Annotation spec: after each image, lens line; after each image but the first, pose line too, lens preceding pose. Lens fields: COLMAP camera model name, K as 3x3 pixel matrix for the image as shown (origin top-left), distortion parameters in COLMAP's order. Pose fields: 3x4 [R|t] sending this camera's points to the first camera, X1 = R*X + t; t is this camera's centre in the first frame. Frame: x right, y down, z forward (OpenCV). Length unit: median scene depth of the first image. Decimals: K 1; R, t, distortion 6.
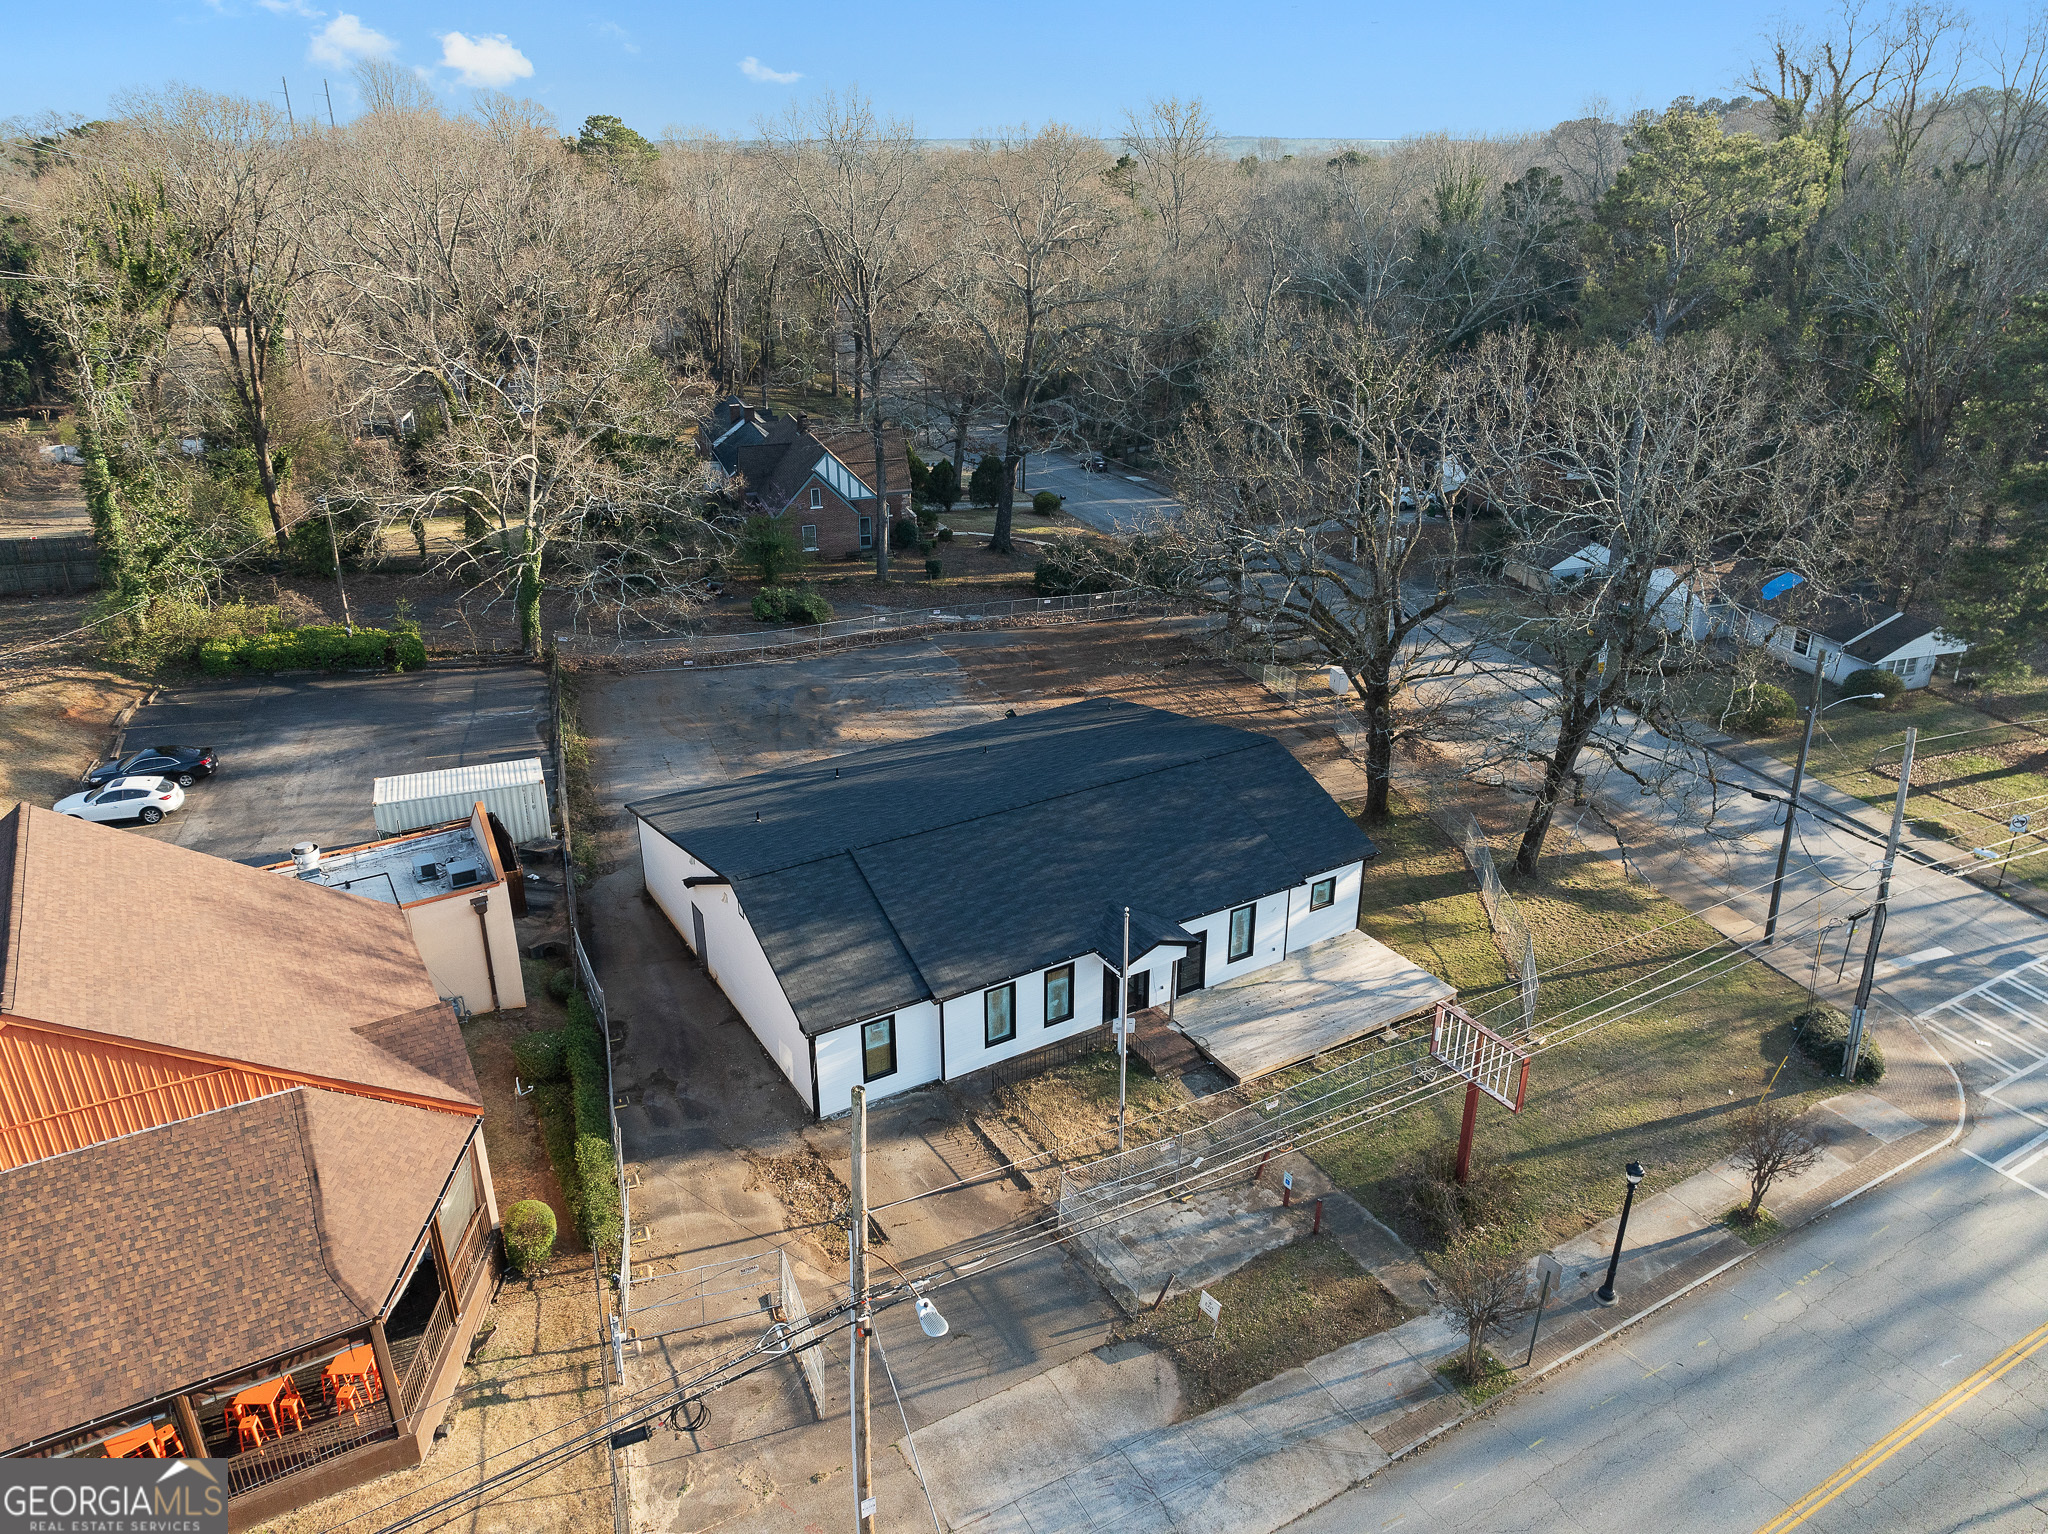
lens RADIAL K [[1451.7, 0, 1024.0], [0, 1451.7, 767.0], [0, 0, 1]] dist [-0.049569, 0.042231]
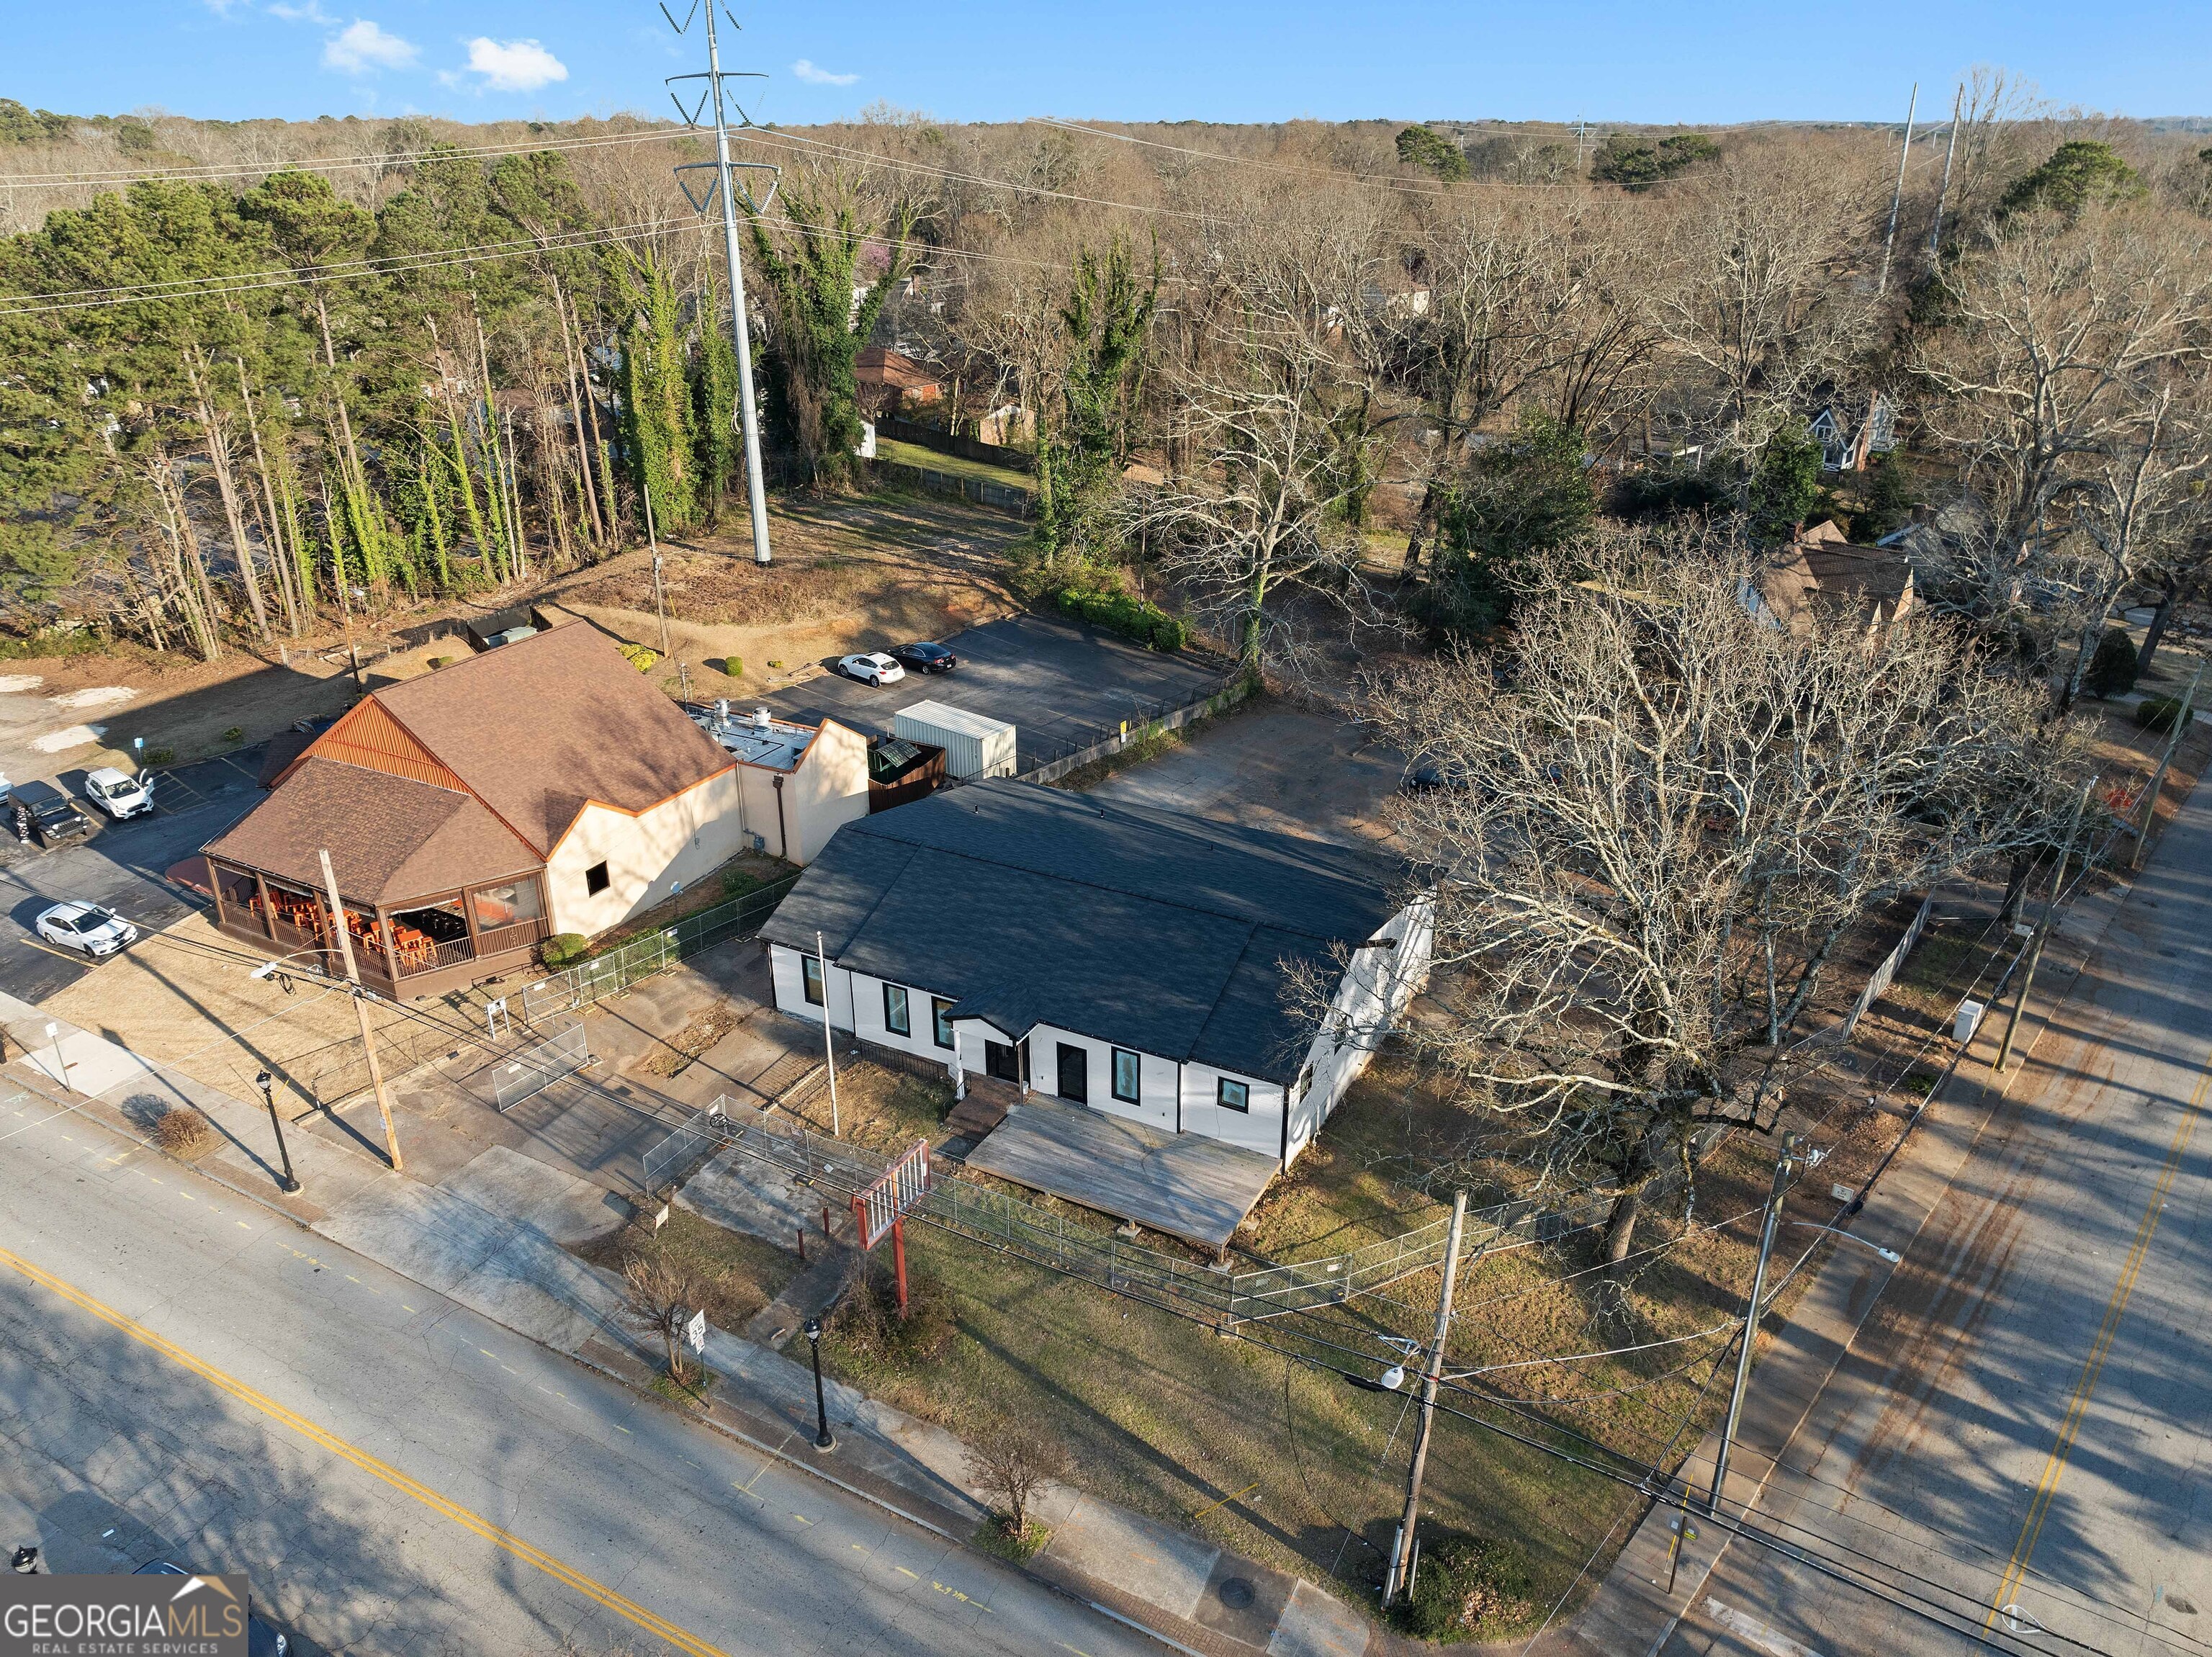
lens RADIAL K [[1568.0, 0, 1106.0], [0, 1568.0, 828.5], [0, 0, 1]] dist [-0.049569, 0.042231]
pose [[0.513967, 0.353198, -0.781722, 1.044060], [-0.339809, 0.920579, 0.192518, -0.278274], [0.787634, 0.166688, 0.593168, 0.350365]]
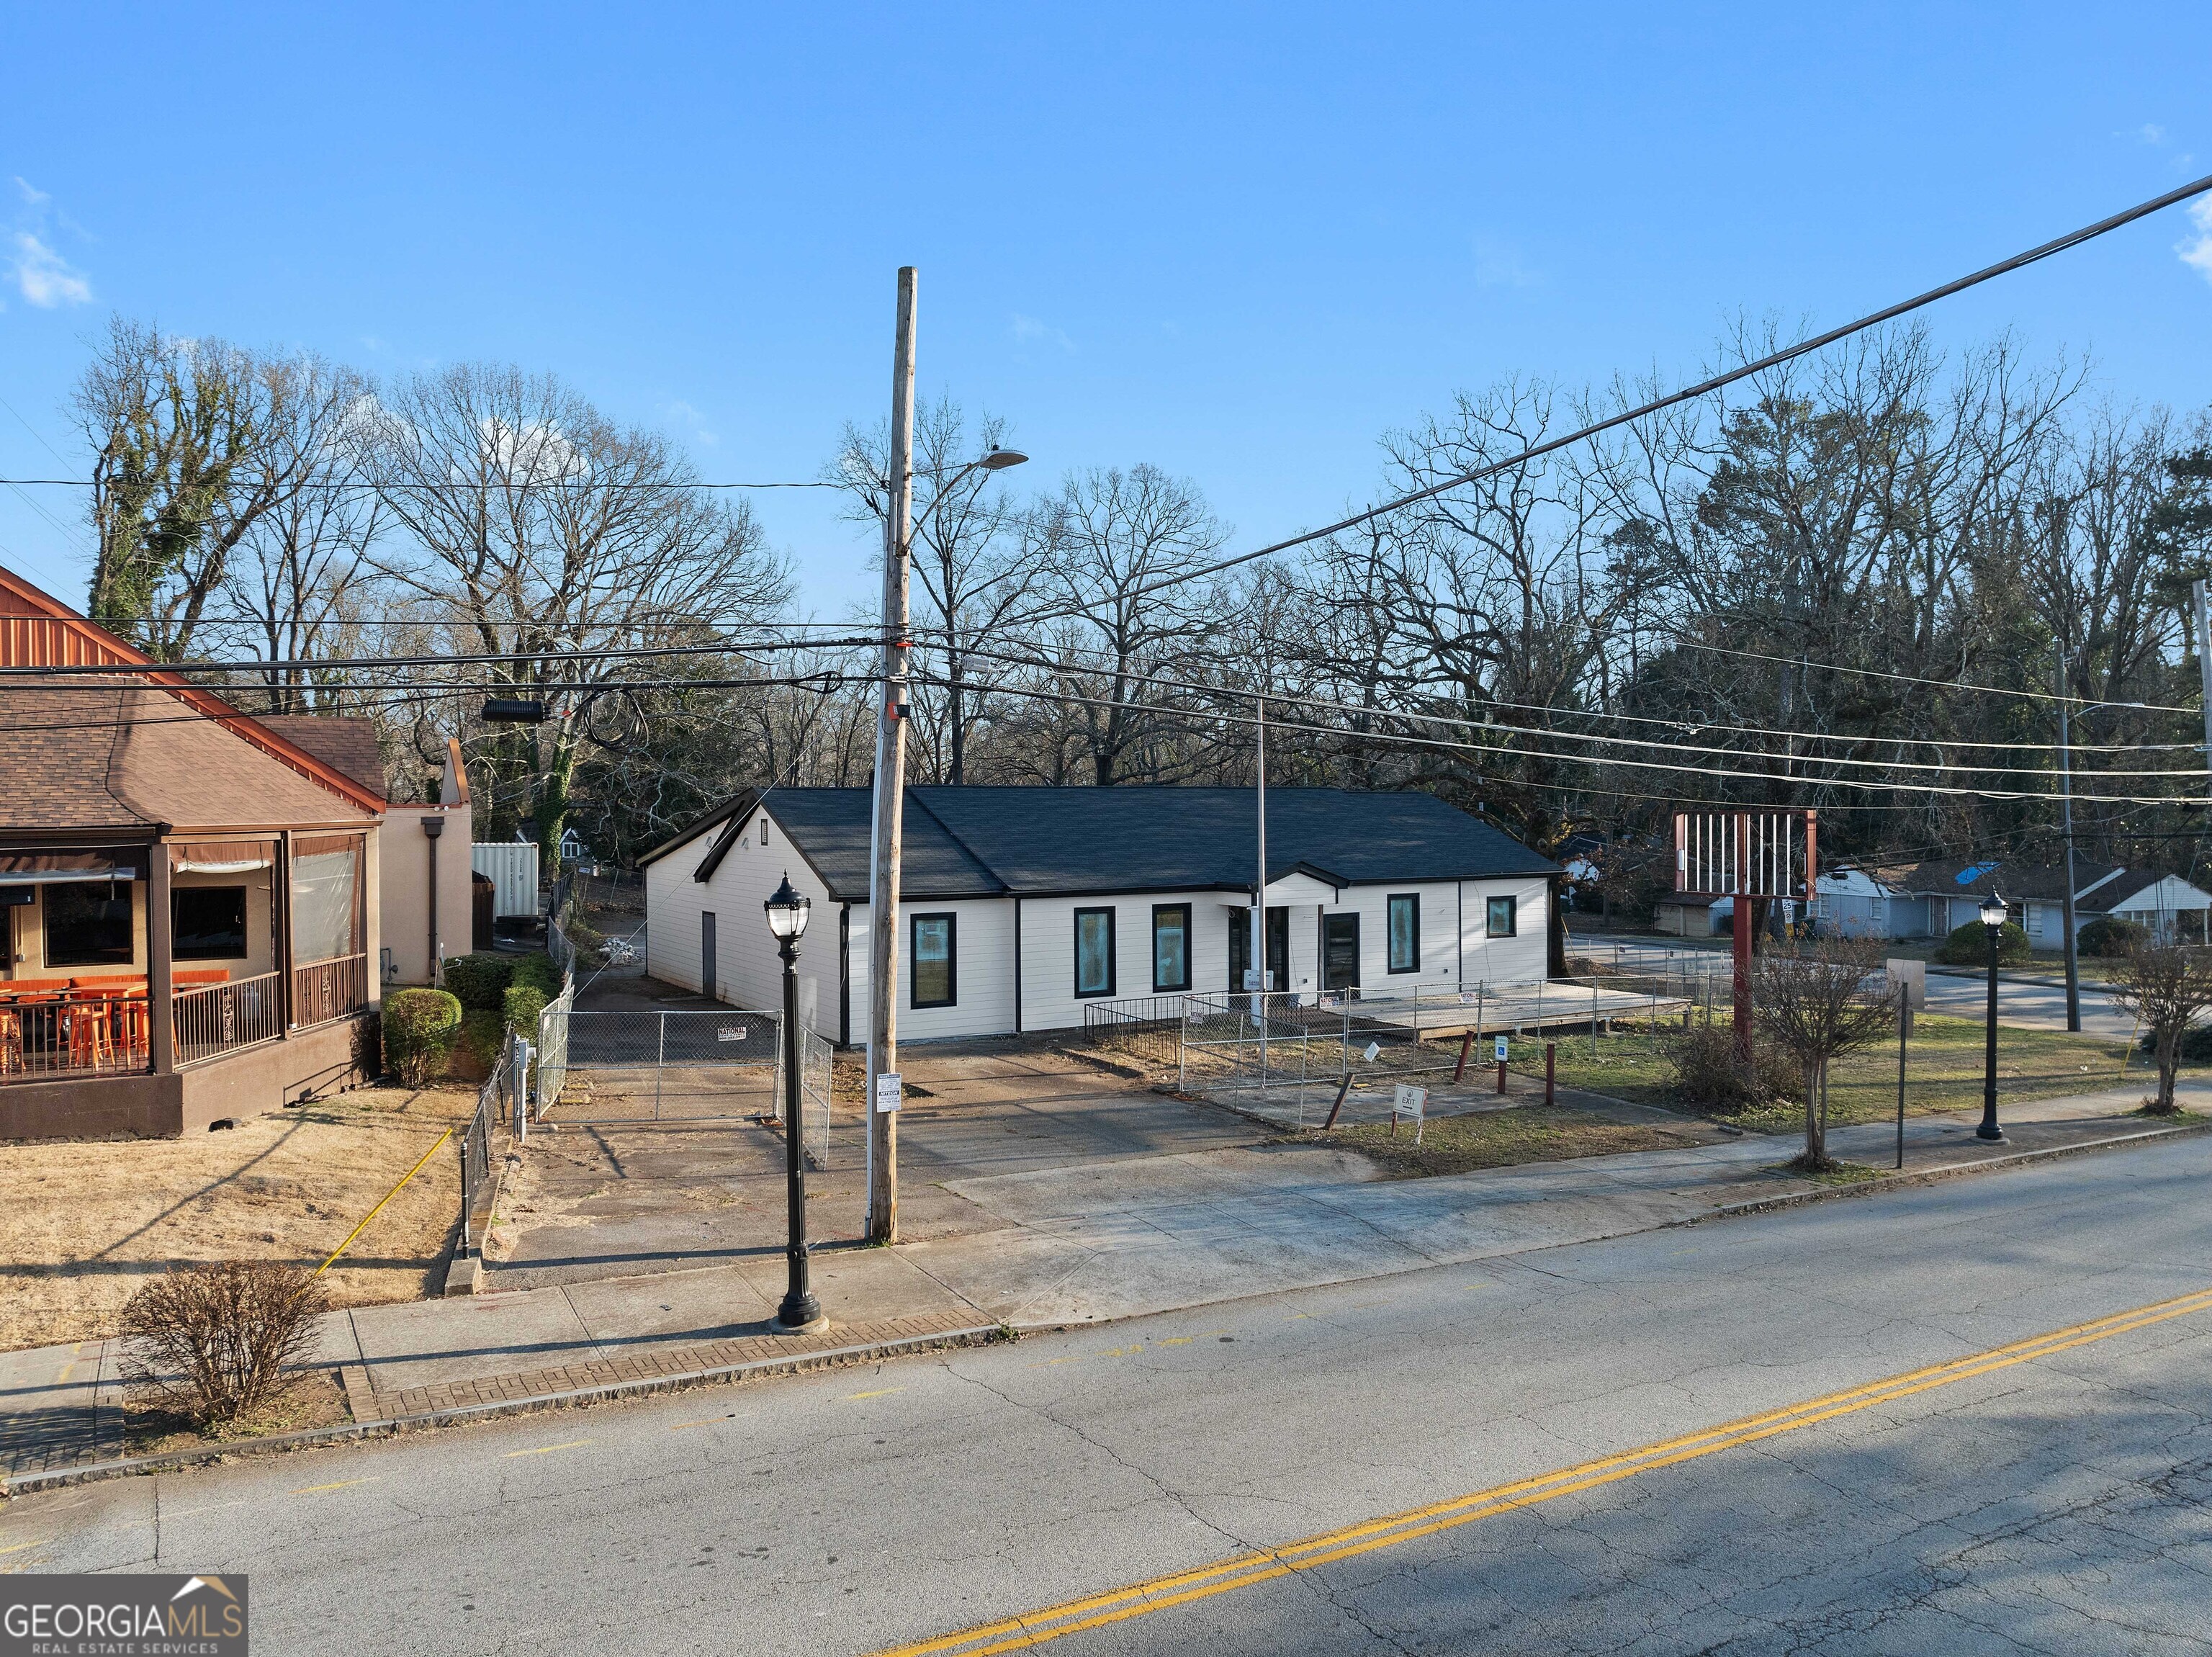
lens RADIAL K [[1568.0, 0, 1106.0], [0, 1568.0, 828.5], [0, 0, 1]] dist [-0.049569, 0.042231]
pose [[0.999995, -0.002788, -0.001152, -0.009608], [0.002110, 0.919342, -0.393455, 0.439905], [0.002157, 0.393451, 0.919343, 0.226477]]
